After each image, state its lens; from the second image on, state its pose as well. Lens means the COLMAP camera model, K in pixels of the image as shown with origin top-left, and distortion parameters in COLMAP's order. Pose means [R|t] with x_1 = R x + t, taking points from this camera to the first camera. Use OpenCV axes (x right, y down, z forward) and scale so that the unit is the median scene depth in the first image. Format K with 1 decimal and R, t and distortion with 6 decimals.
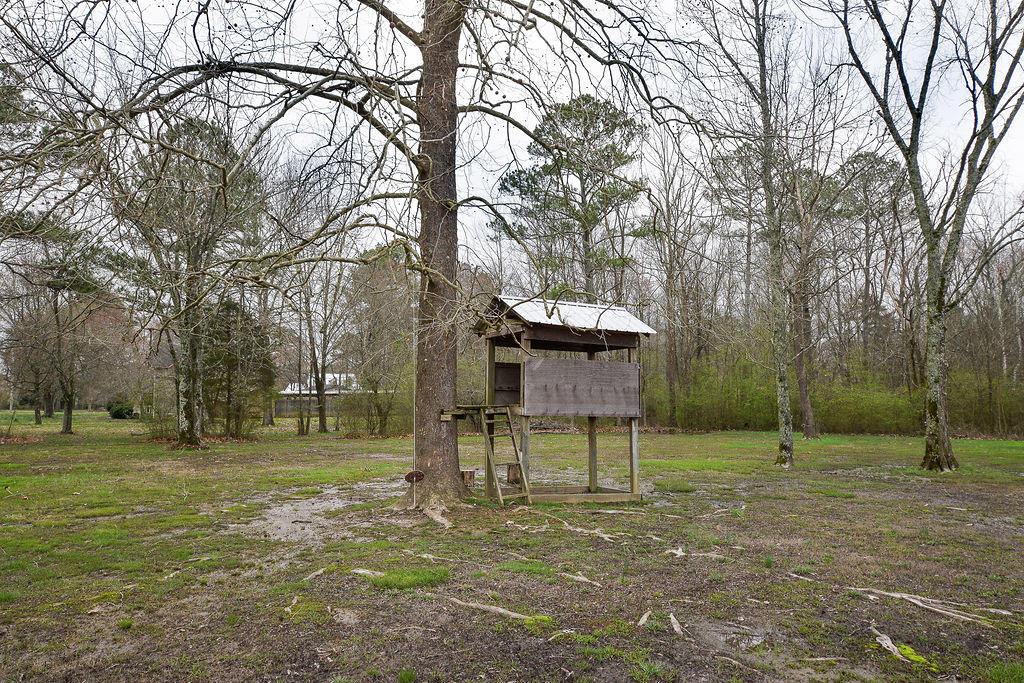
lens RADIAL K [[672.2, 0, 509.4], [0, 672.2, 341.3], [0, 0, 1]] dist [0.013533, -0.002246]
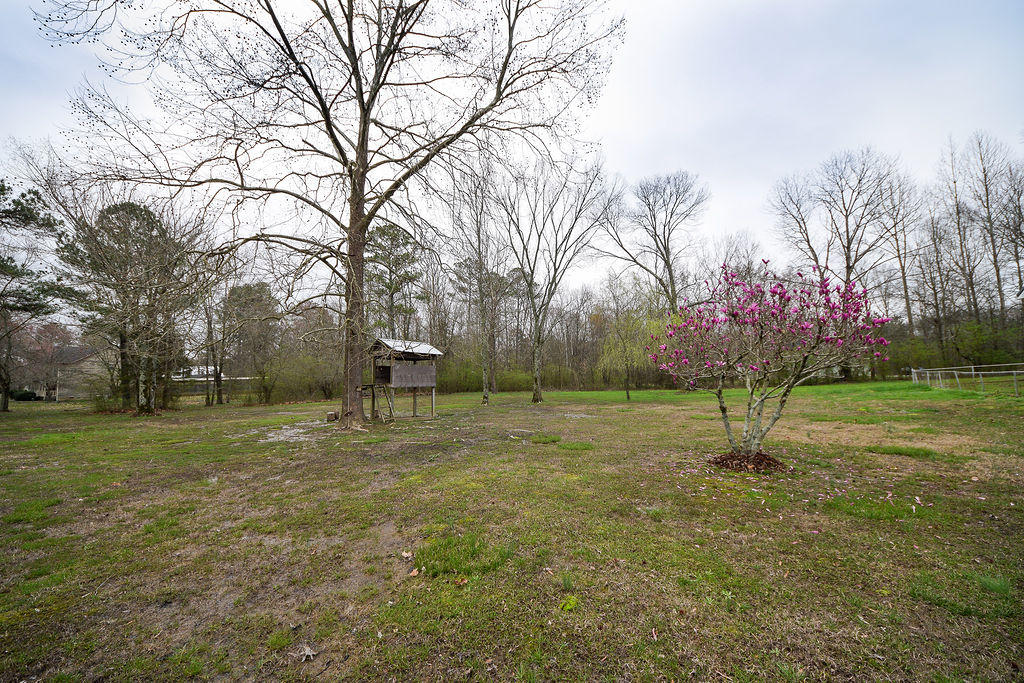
lens RADIAL K [[365.9, 0, 508.2], [0, 365.9, 339.0], [0, 0, 1]] dist [0.001078, -0.000137]
pose [[0.896836, 0.024843, 0.441665, -0.096116], [-0.015771, 0.999583, -0.024200, -0.021911], [-0.442082, 0.014738, 0.896854, -0.205895]]
